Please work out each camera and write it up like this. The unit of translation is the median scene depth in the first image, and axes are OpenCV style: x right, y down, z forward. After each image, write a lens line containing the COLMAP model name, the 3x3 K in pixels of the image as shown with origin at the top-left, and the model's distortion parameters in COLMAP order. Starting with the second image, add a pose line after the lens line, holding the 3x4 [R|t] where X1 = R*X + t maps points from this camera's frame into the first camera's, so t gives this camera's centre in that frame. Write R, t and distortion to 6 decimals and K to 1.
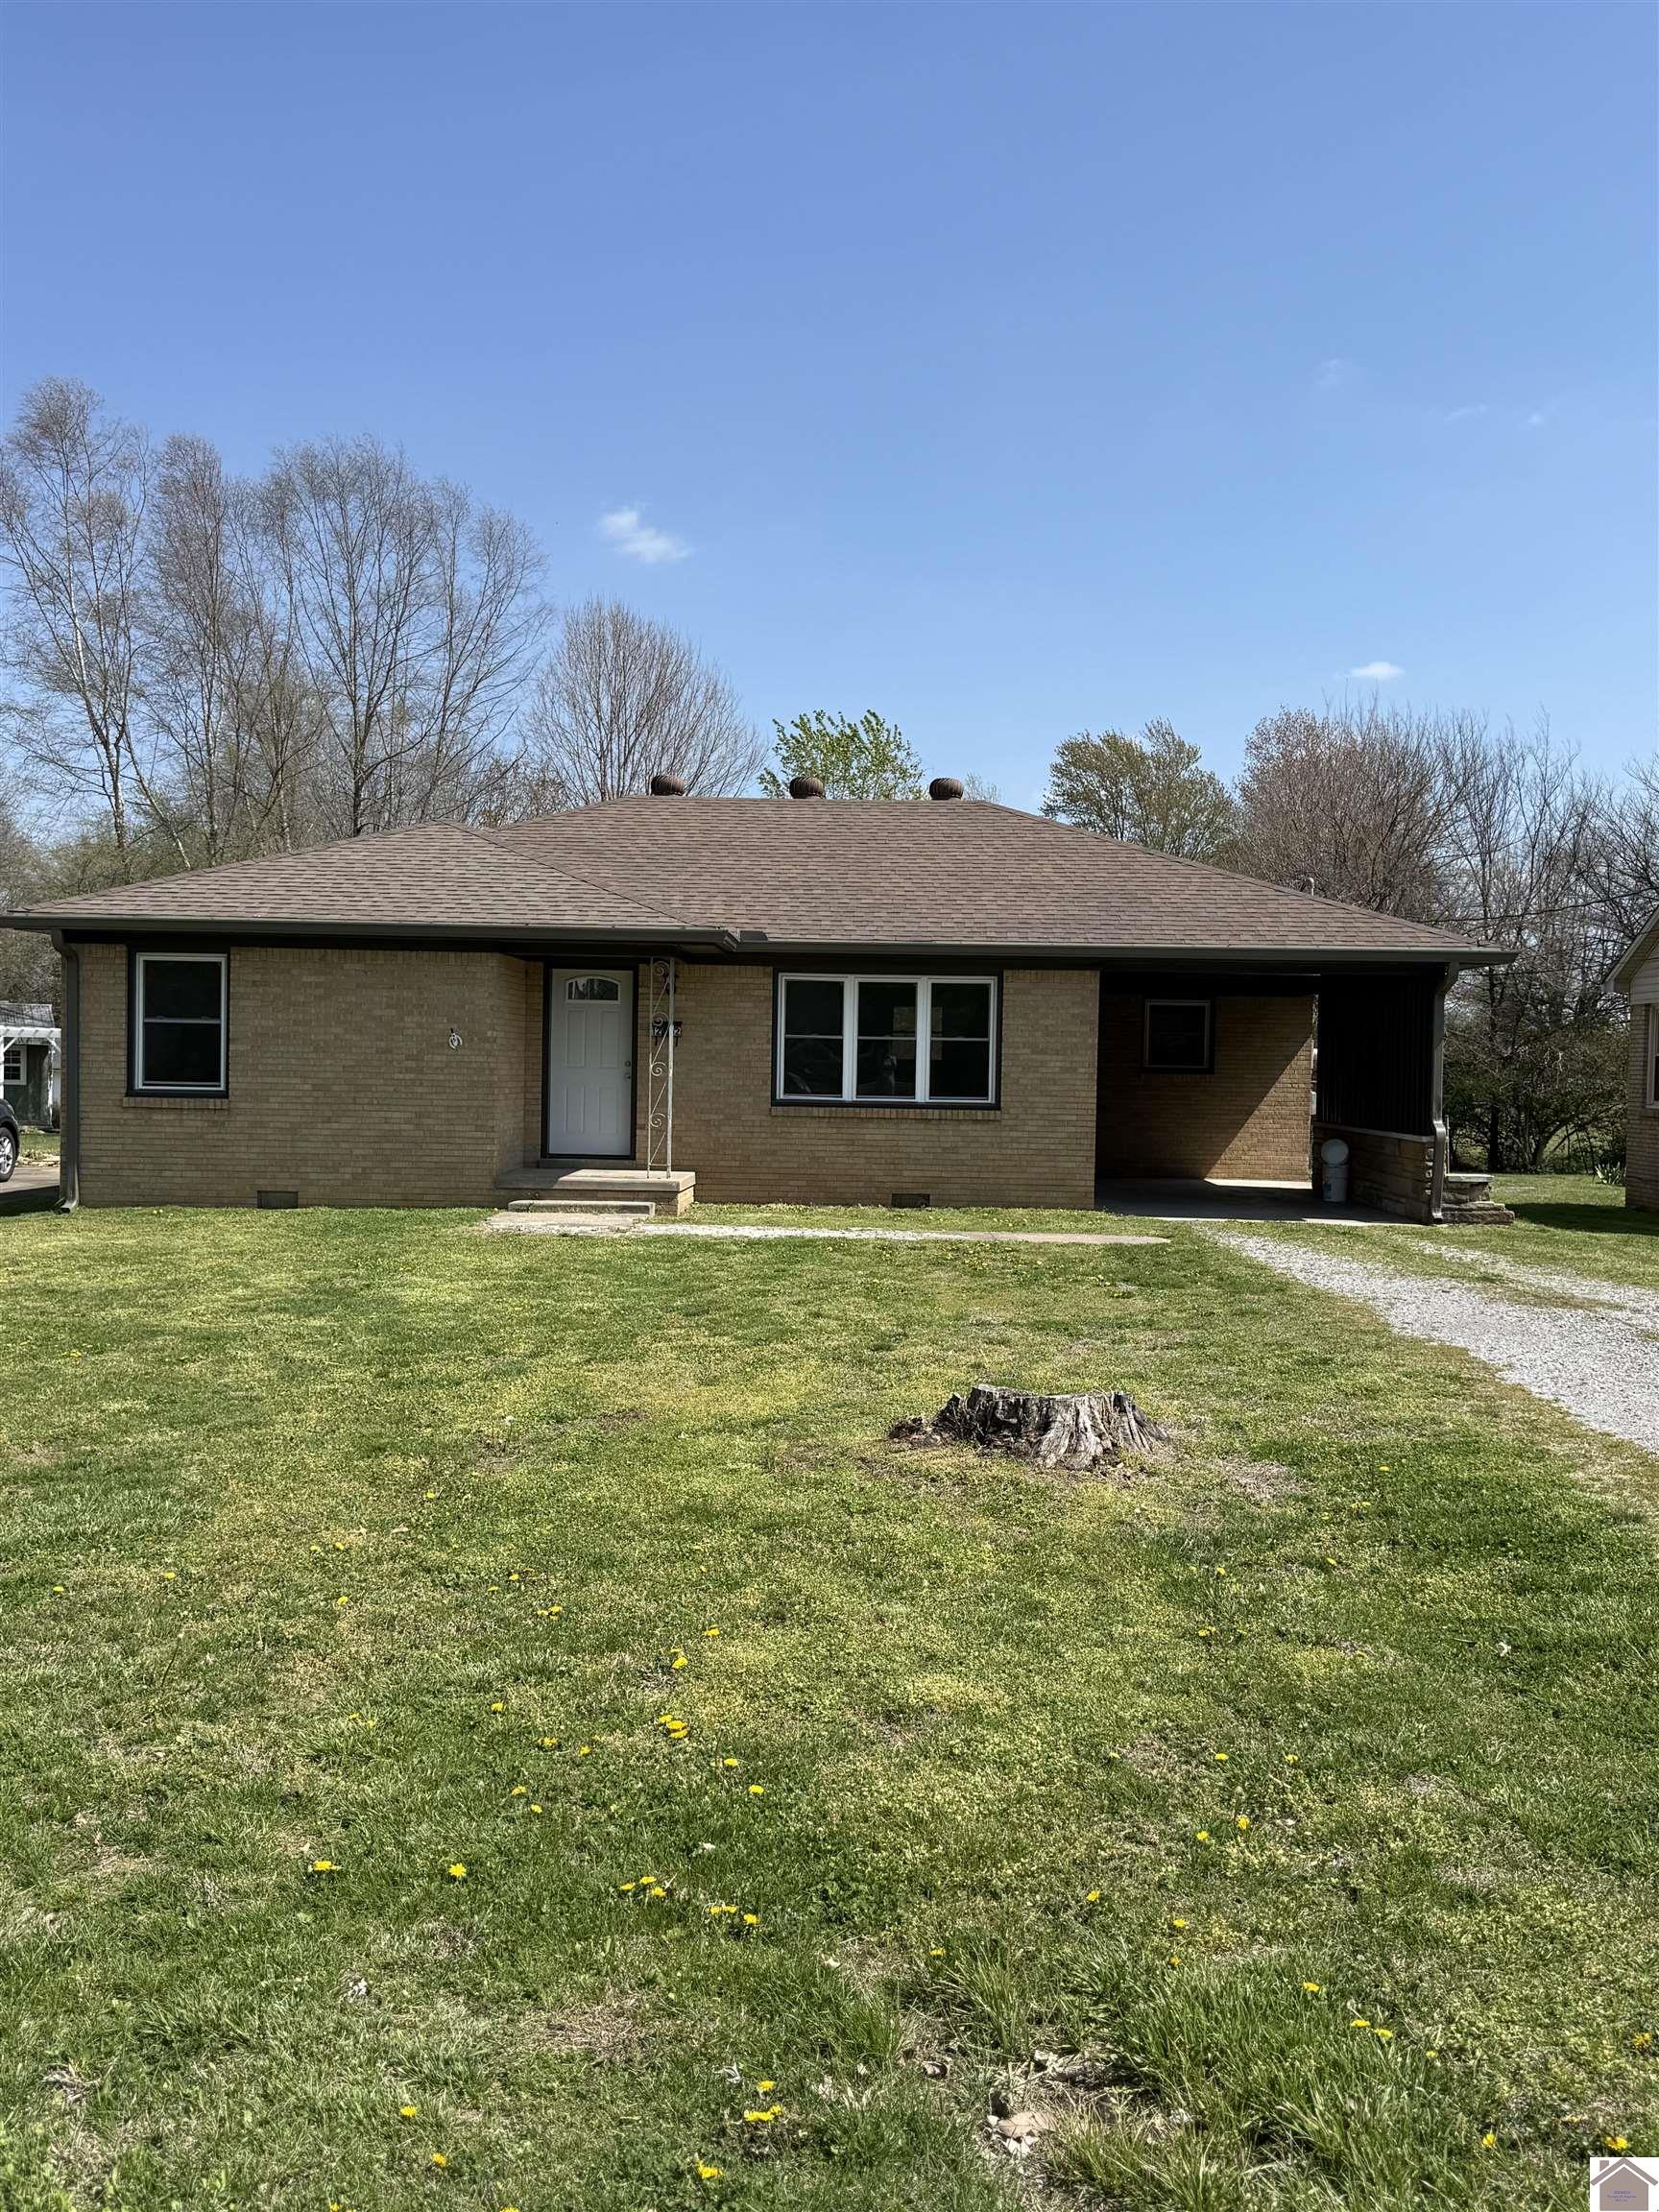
lens RADIAL K [[1942.7, 0, 832.4], [0, 1942.7, 1111.2], [0, 0, 1]] dist [0.134150, 0.006479]
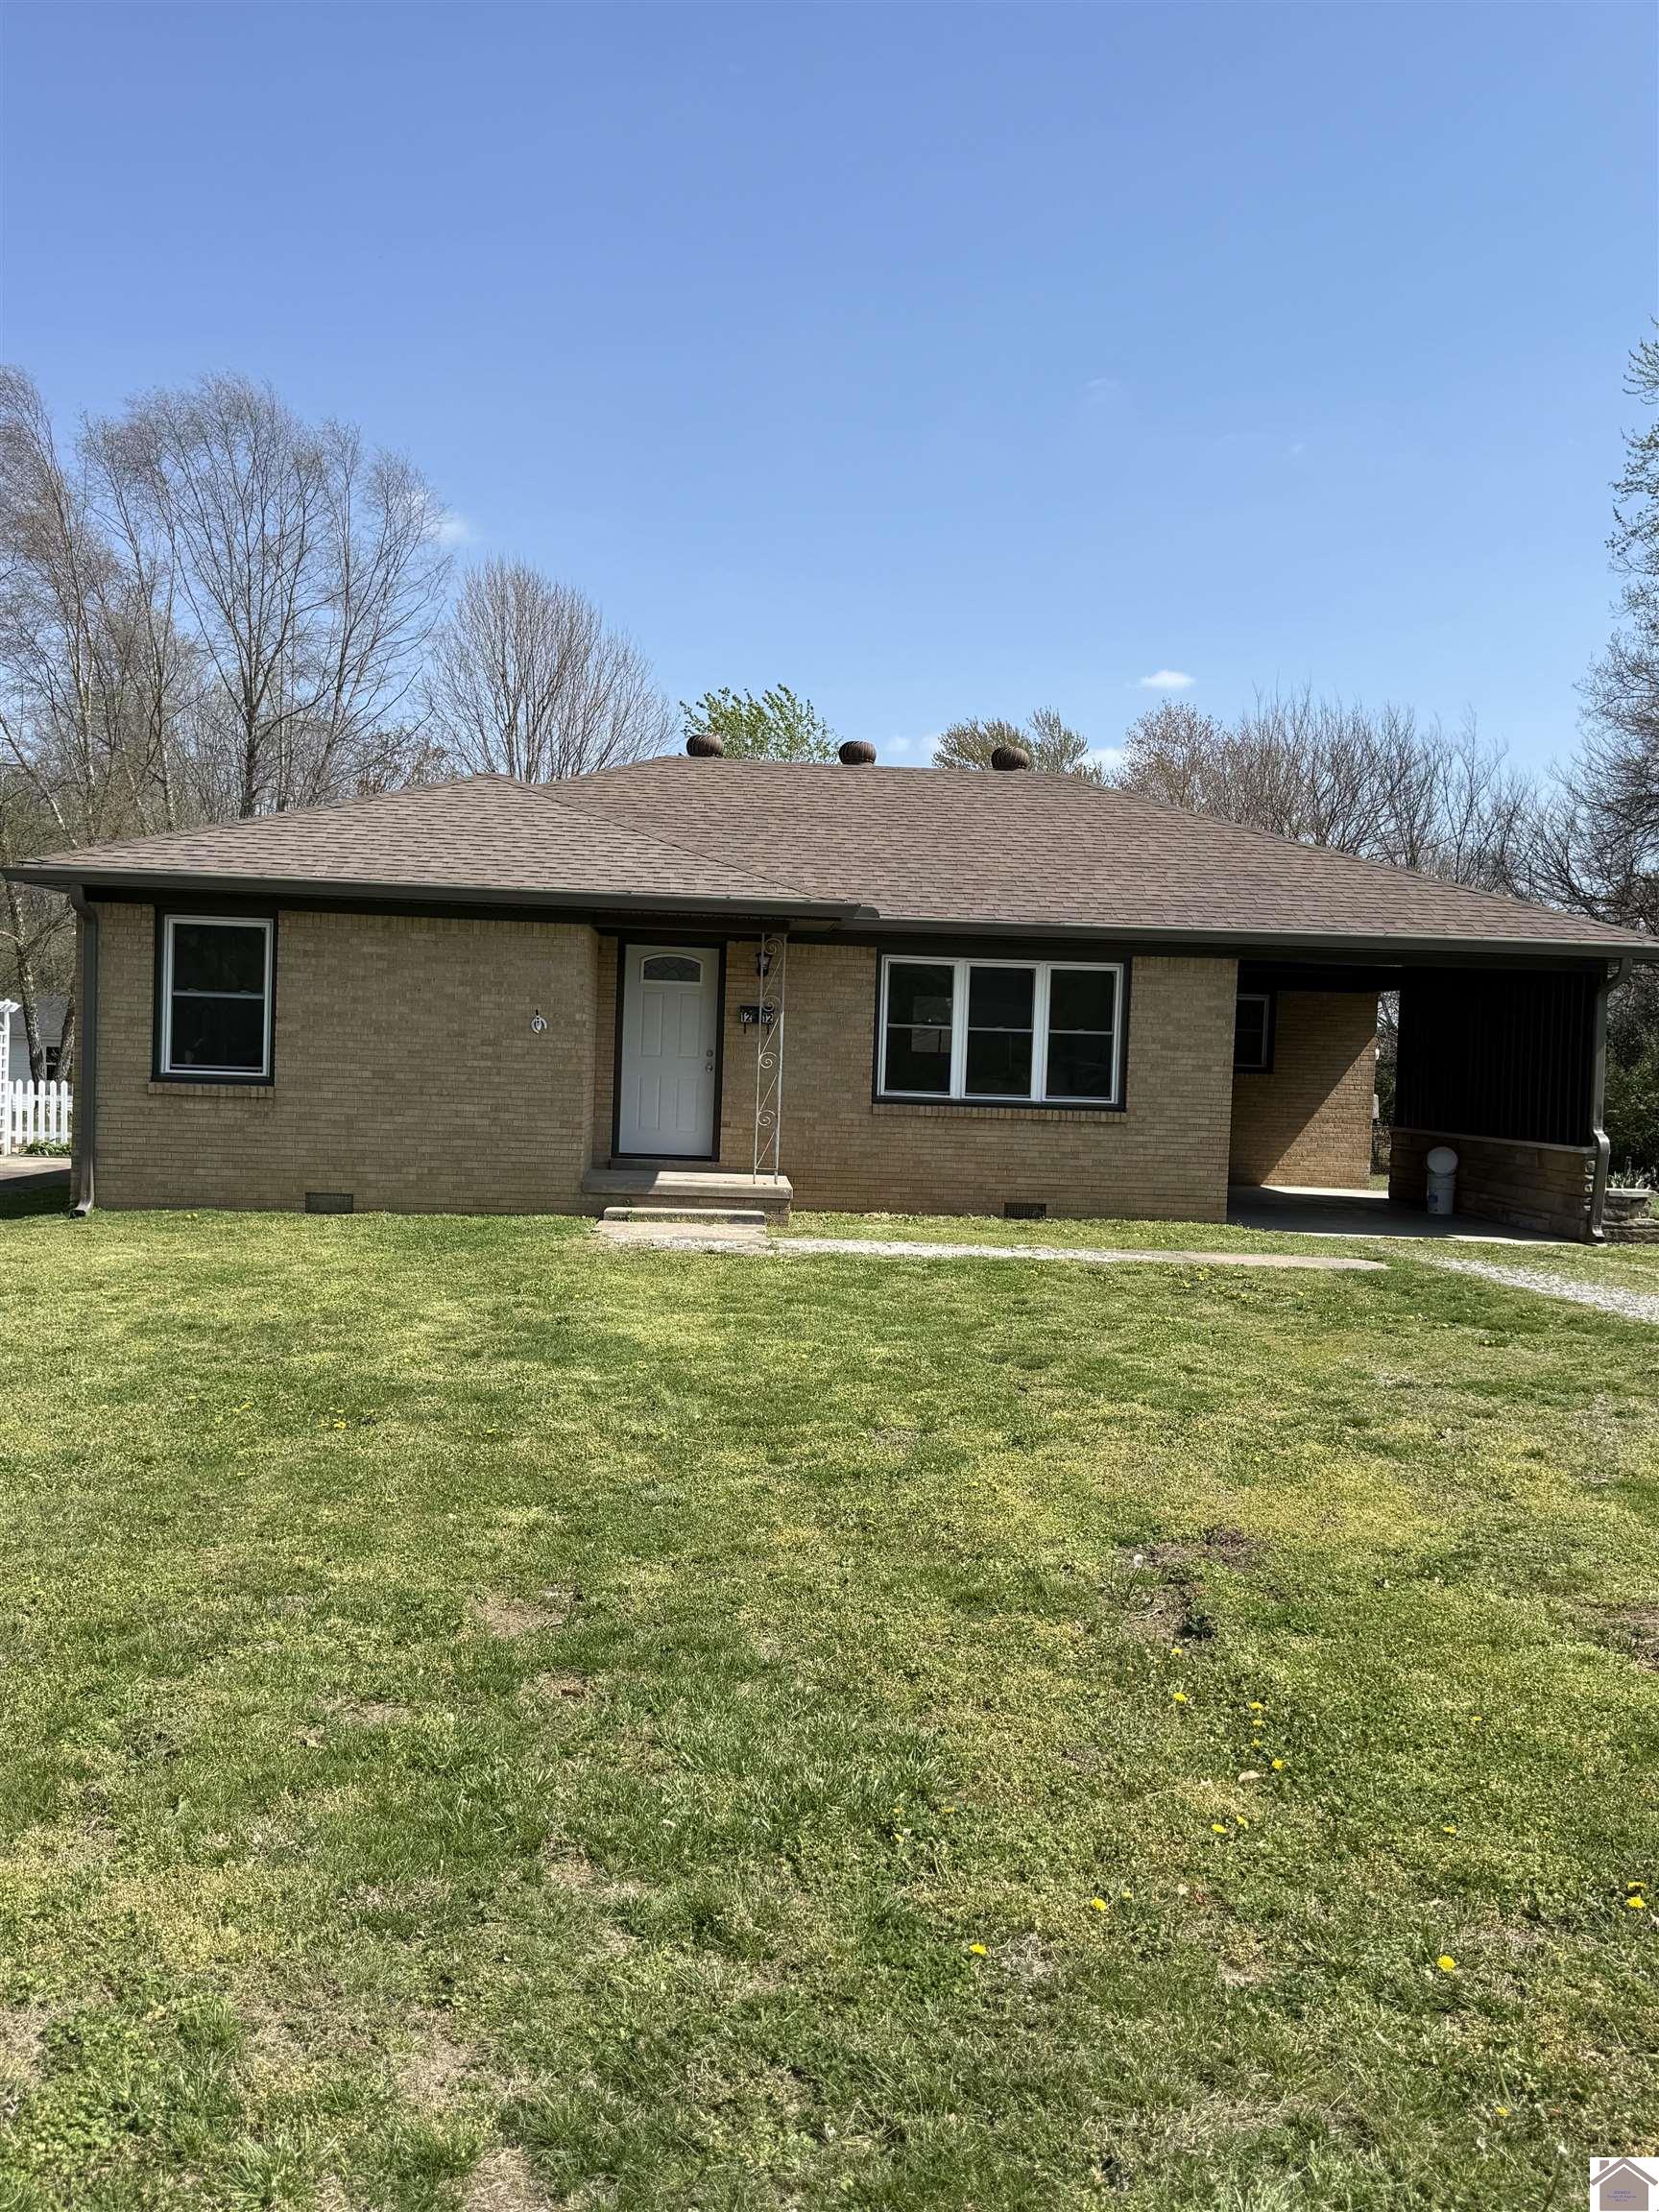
lens RADIAL K [[1942.7, 0, 825.3], [0, 1942.7, 1116.1], [0, 0, 1]] dist [0.134150, 0.006479]
pose [[0.995894, 0.014579, 0.089344, -0.133440], [-0.015285, 0.999857, 0.007224, -0.002905], [-0.089226, -0.008560, 0.995975, 0.111294]]
